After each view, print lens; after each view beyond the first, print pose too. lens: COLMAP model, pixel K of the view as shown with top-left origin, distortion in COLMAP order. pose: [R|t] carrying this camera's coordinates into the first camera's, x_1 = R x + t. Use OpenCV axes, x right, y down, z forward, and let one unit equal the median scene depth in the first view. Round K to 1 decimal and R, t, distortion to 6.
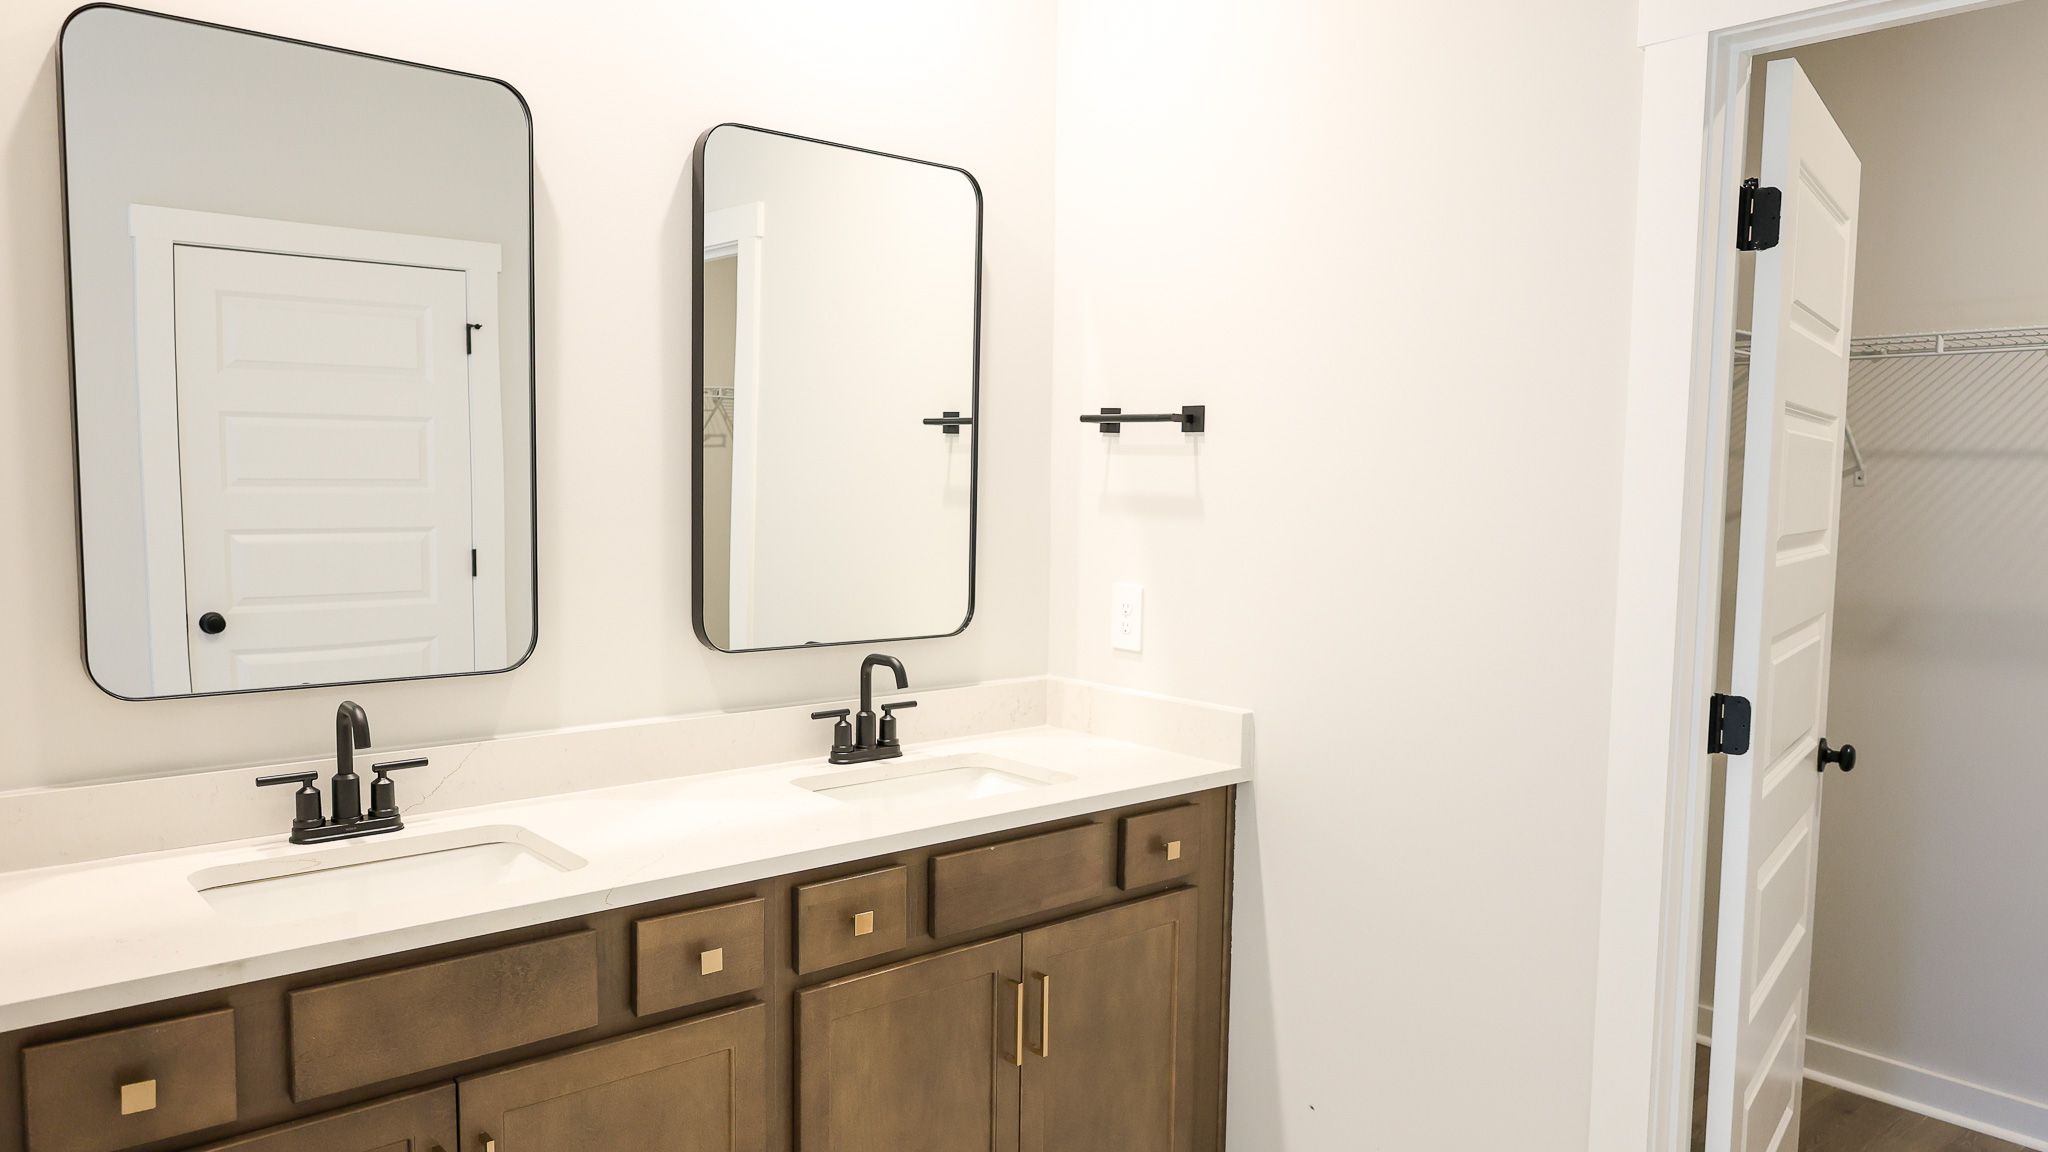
lens RADIAL K [[1430.6, 0, 1020.1], [0, 1430.6, 588.0], [0, 0, 1]] dist [0.019741, 0.005561]
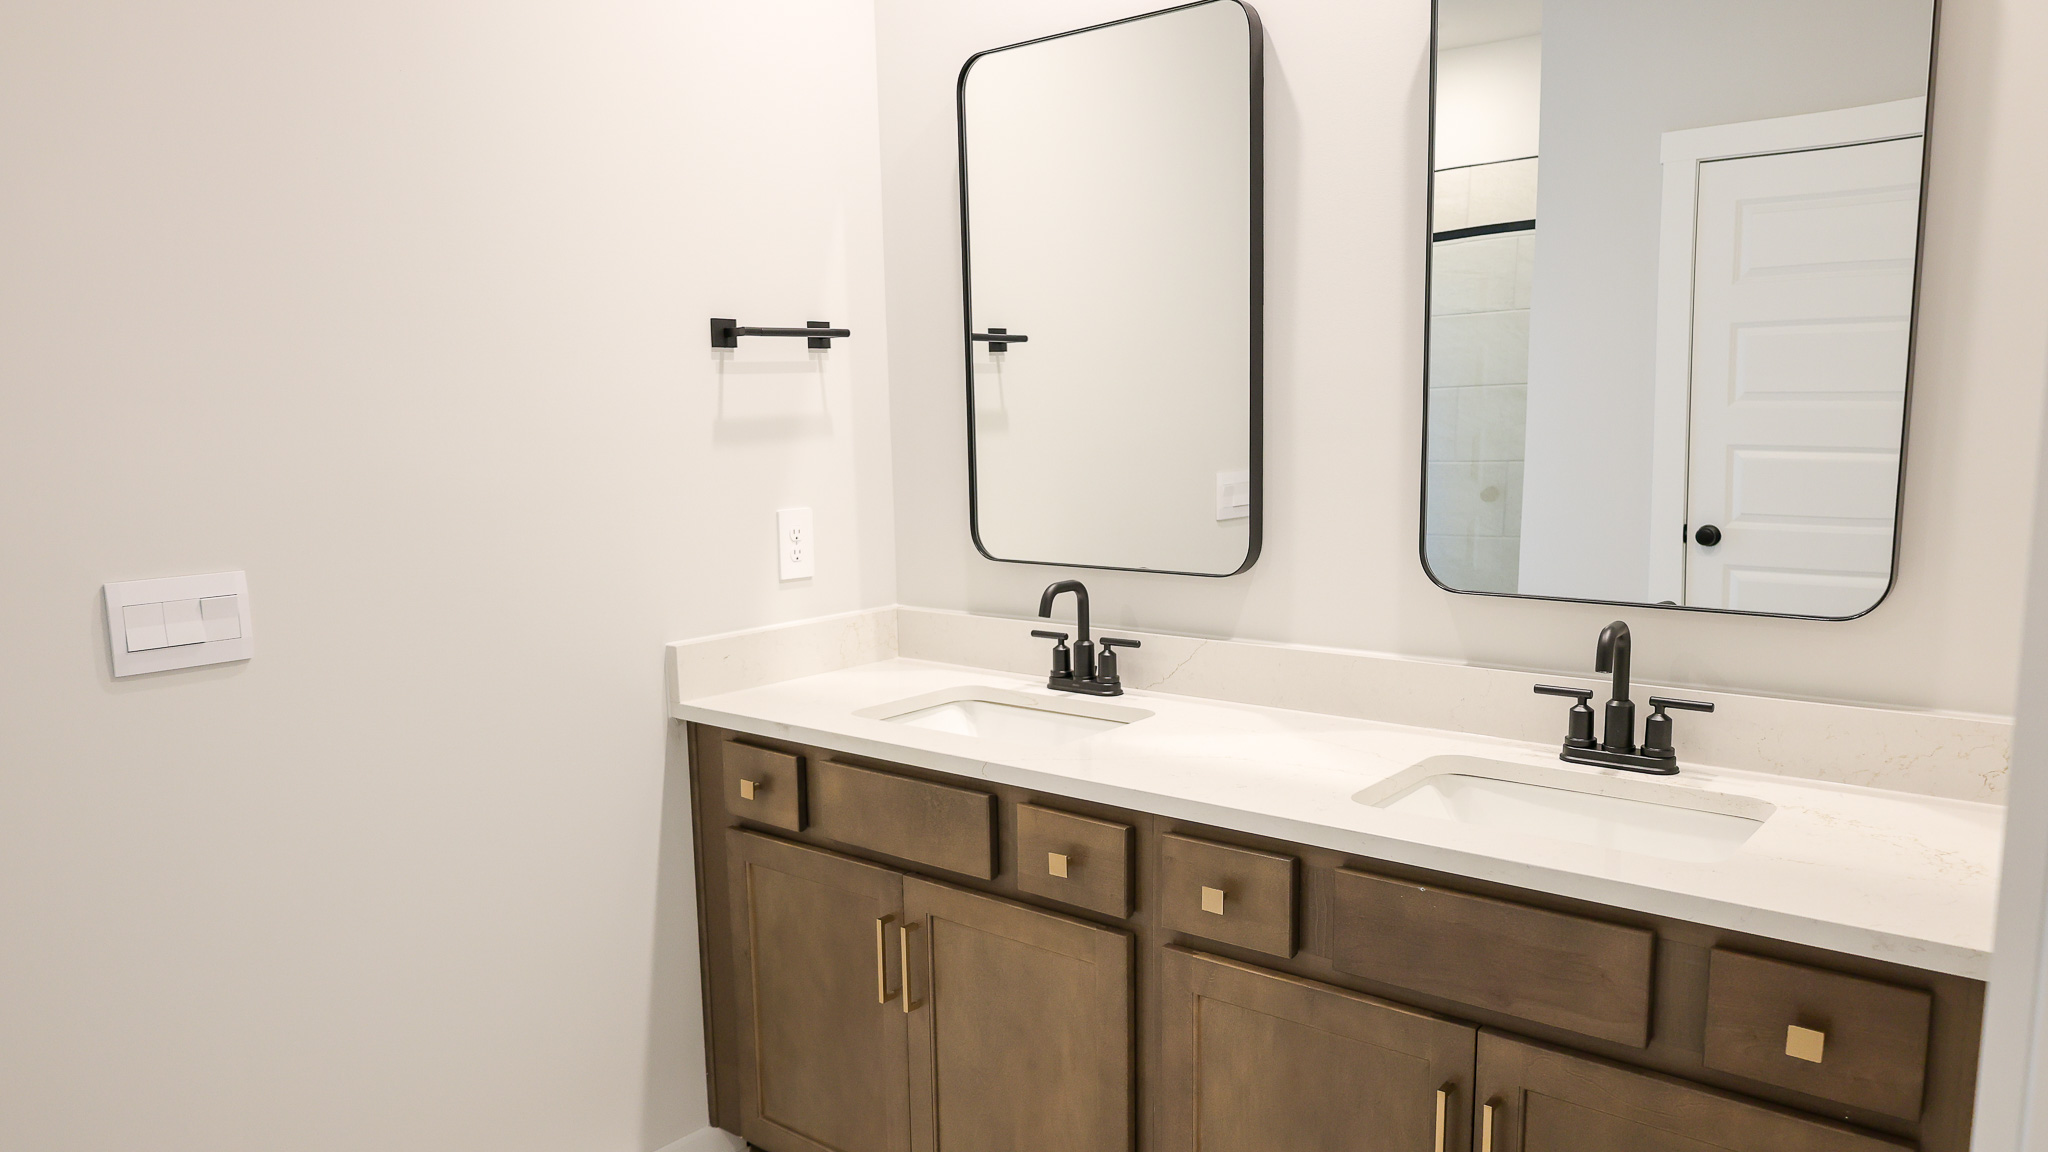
lens RADIAL K [[1430.6, 0, 1017.3], [0, 1430.6, 561.1], [0, 0, 1]] dist [0.019741, 0.005561]
pose [[0.166146, 0.093303, -0.981677, 0.614997], [-0.054132, 0.994876, 0.085396, -0.033812], [0.984614, 0.038952, 0.170345, 0.633232]]
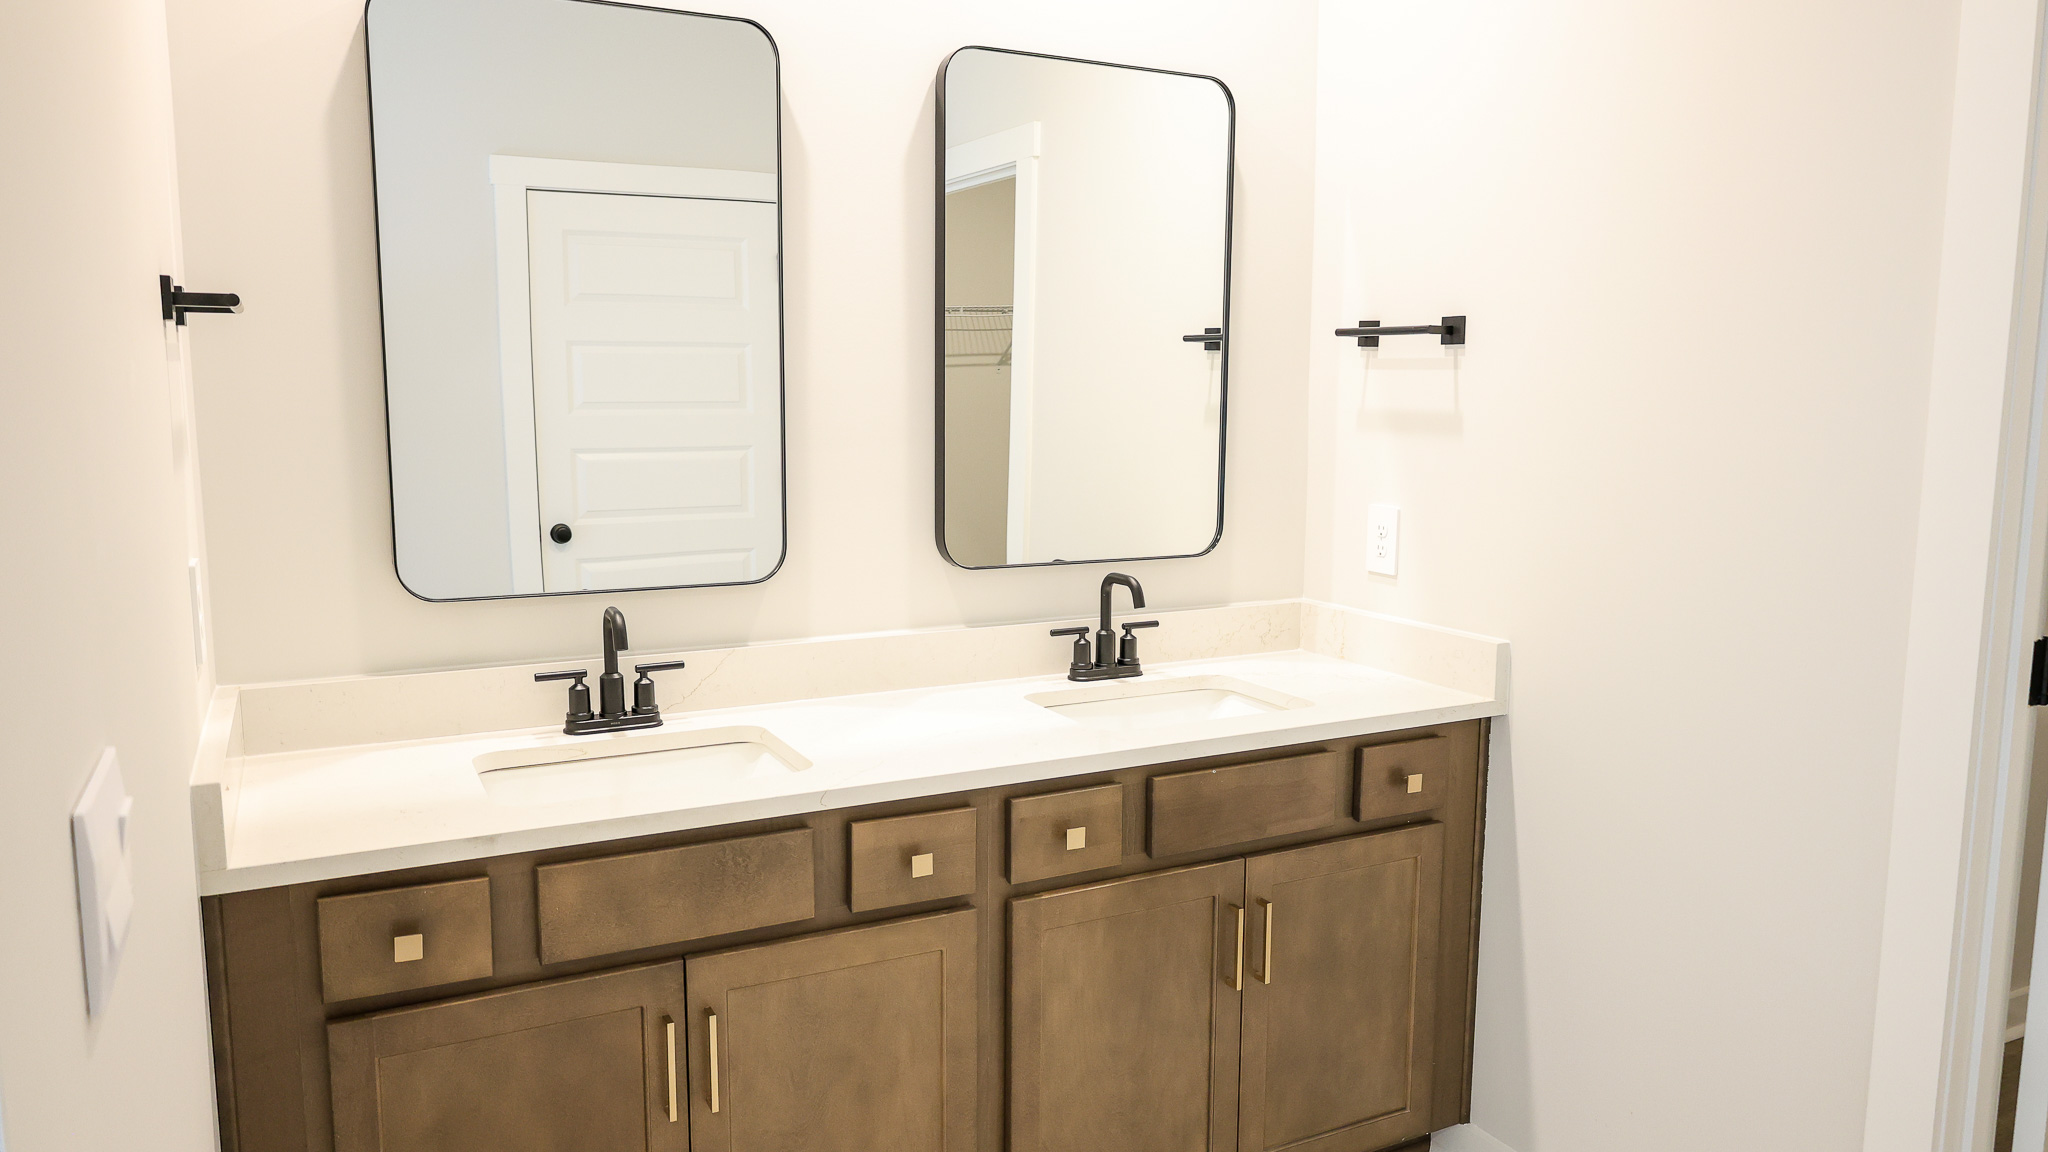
lens RADIAL K [[1430.6, 0, 1026.0], [0, 1430.6, 564.5], [0, 0, 1]] dist [0.019741, 0.005561]
pose [[0.972853, 0.017771, -0.230740, 0.076562], [-0.008263, 0.999079, 0.042108, -0.001744], [0.231276, -0.039058, 0.972104, 0.012652]]
